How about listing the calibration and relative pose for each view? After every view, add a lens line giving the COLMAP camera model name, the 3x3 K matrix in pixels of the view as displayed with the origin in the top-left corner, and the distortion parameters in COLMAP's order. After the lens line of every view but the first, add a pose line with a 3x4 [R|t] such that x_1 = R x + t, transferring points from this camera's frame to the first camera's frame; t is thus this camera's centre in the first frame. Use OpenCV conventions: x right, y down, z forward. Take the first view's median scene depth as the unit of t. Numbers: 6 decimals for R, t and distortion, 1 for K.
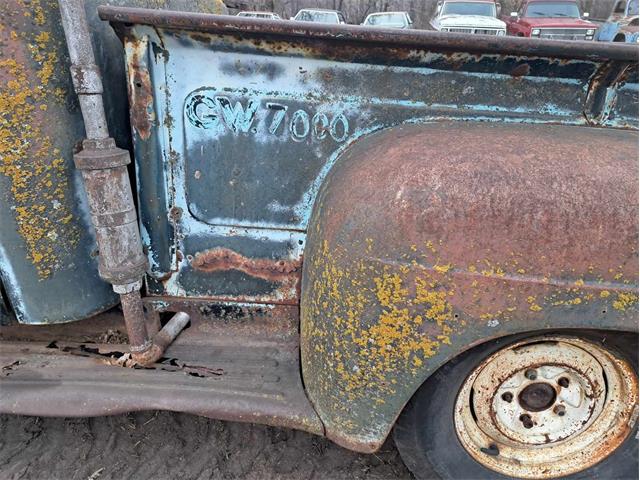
lens RADIAL K [[457.9, 0, 325.2], [0, 457.9, 240.3], [0, 0, 1]] dist [0.052248, -0.040380]
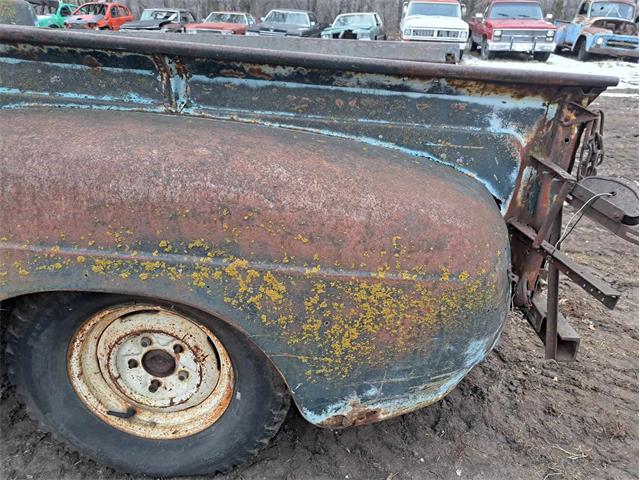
lens RADIAL K [[457.9, 0, 320.3], [0, 457.9, 240.0], [0, 0, 1]] dist [0.052248, -0.040380]
pose [[0.999952, -0.000841, 0.009781, 0.876598], [0.000858, 0.999998, -0.001706, 0.053899], [-0.009779, 0.001714, 0.999951, -0.095074]]
